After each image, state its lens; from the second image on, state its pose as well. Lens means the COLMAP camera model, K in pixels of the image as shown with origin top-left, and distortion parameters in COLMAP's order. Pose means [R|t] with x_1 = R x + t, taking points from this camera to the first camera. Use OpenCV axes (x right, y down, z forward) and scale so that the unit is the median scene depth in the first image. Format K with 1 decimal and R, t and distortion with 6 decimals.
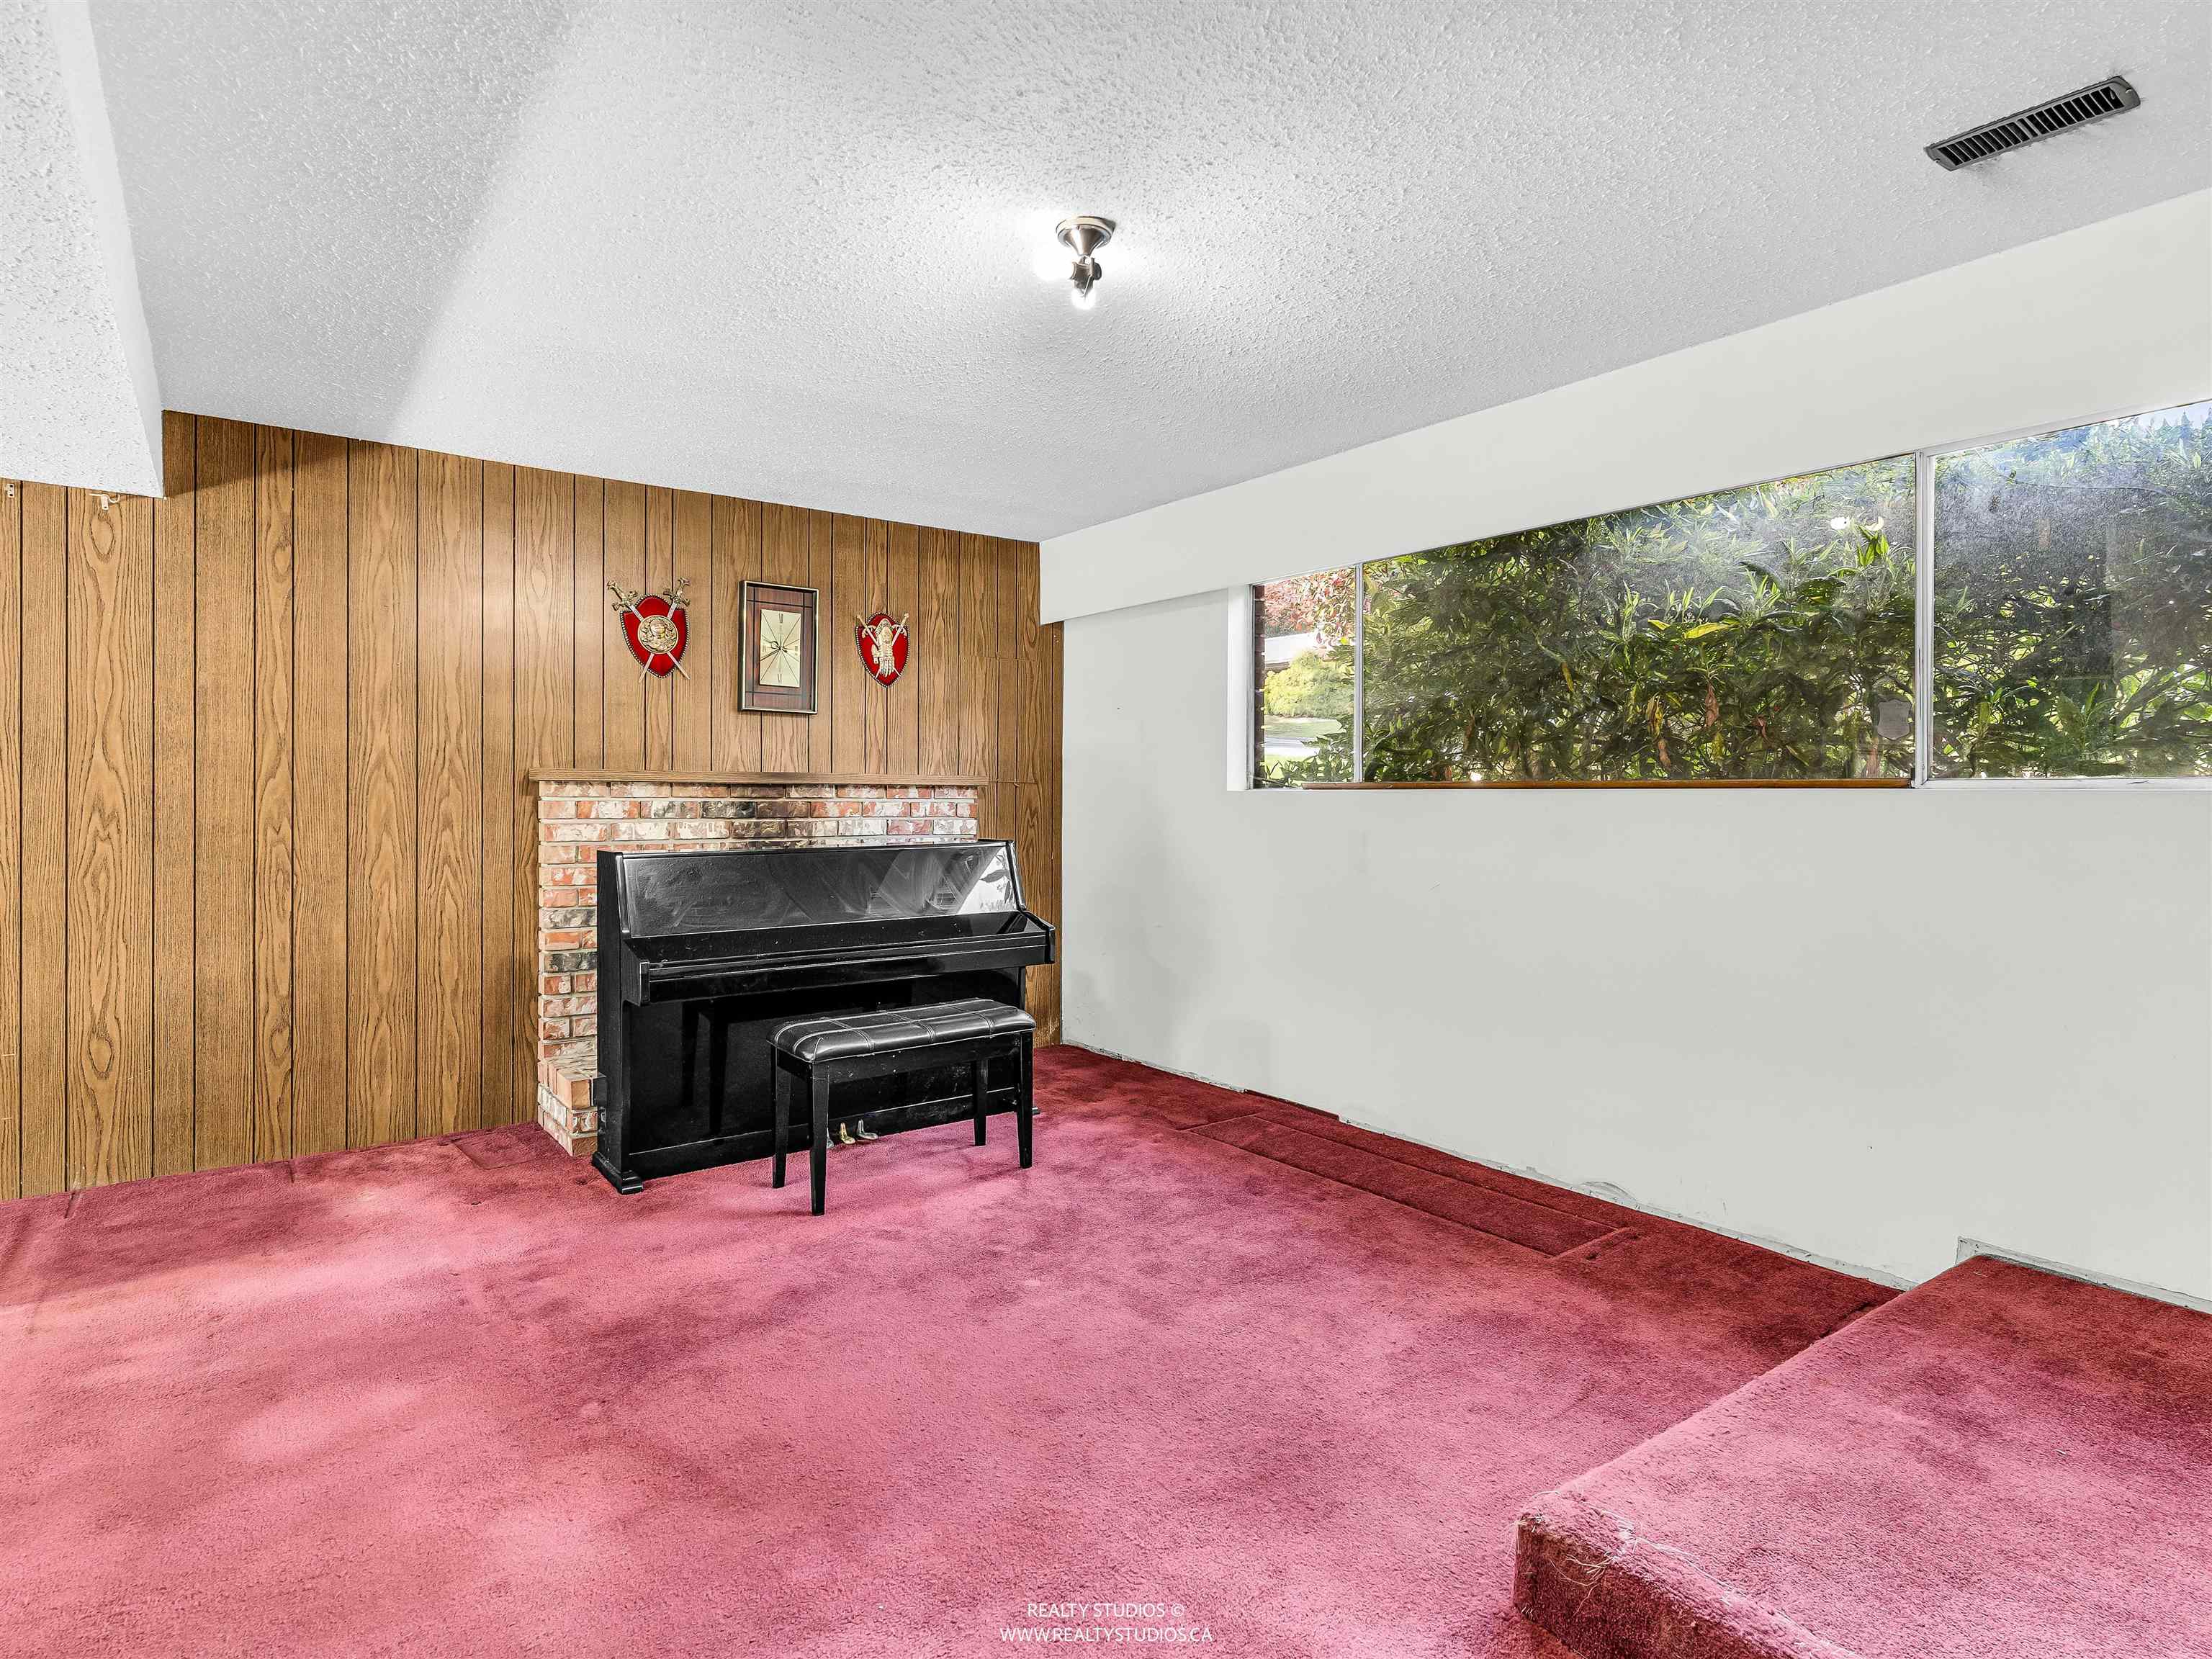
lens RADIAL K [[1111.6, 0, 1106.0], [0, 1111.6, 829.5], [0, 0, 1]] dist [0.001264, 0.000942]
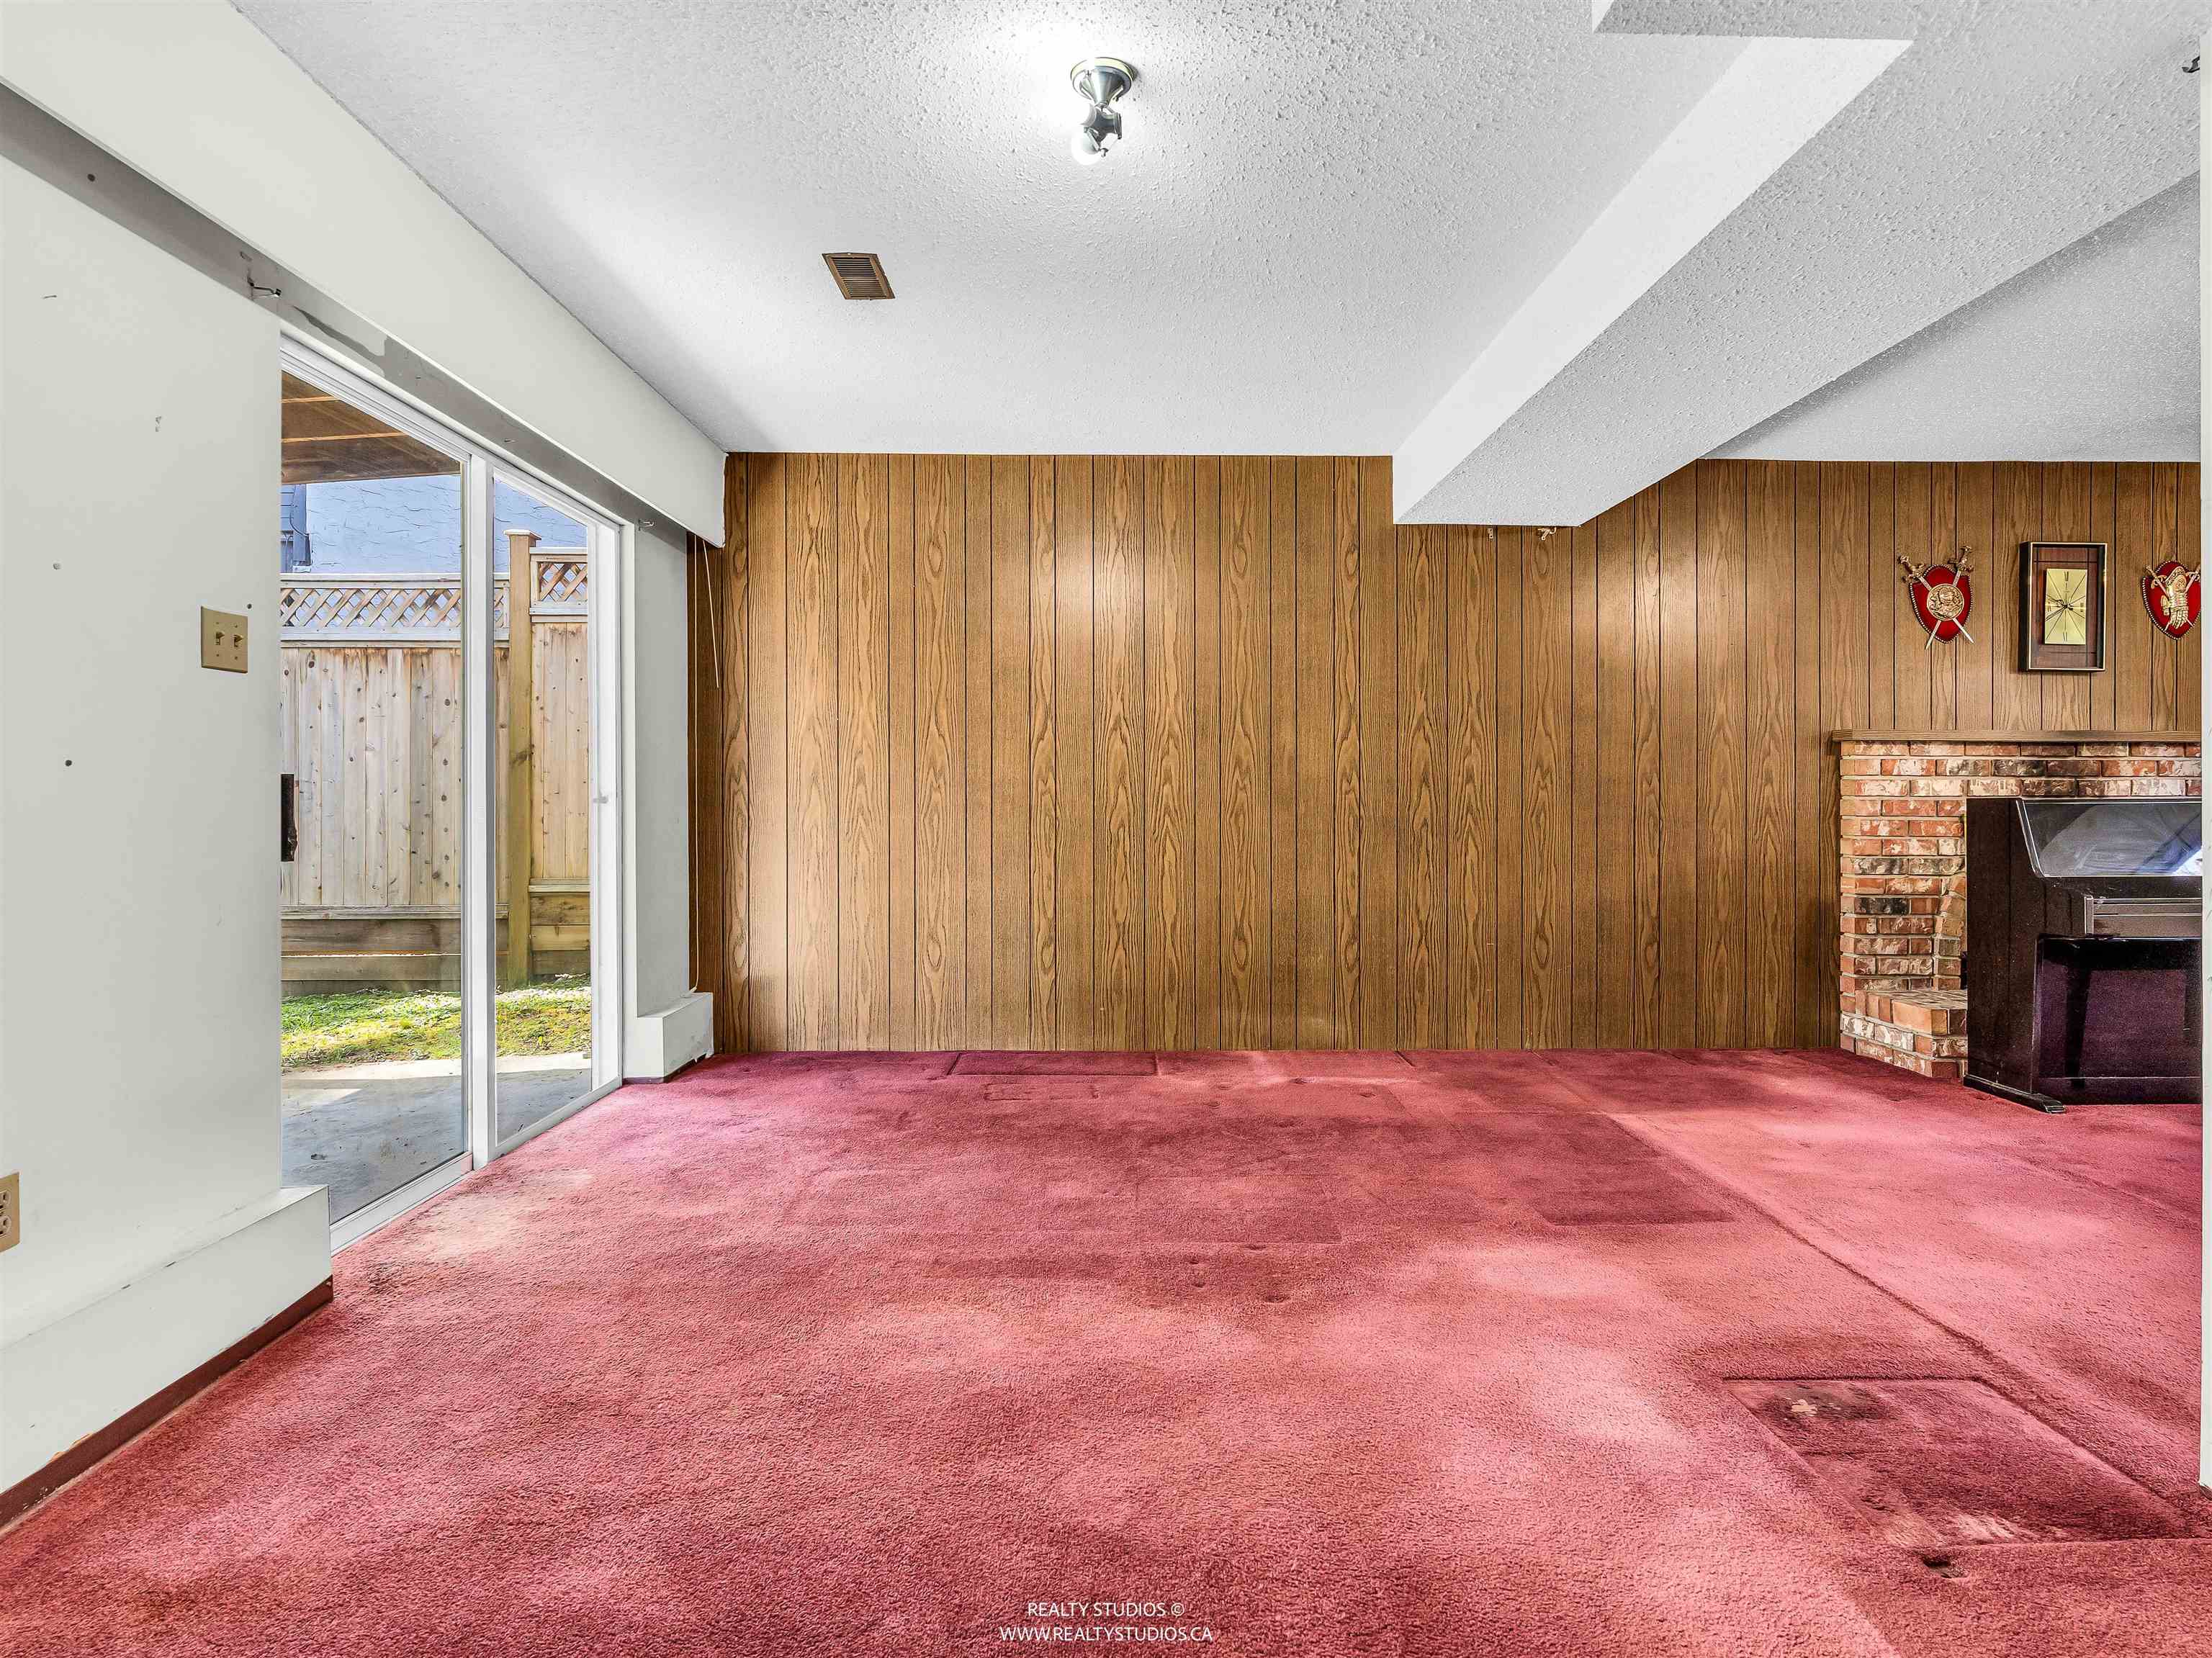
lens RADIAL K [[1127.9, 0, 1112.3], [0, 1127.9, 778.4], [0, 0, 1]] dist [0.001370, 0.000431]
pose [[0.840489, 0.009265, -0.541750, -0.489893], [-0.014058, 0.999890, -0.004711, 0.008604], [0.541647, 0.011576, 0.840527, -0.333092]]
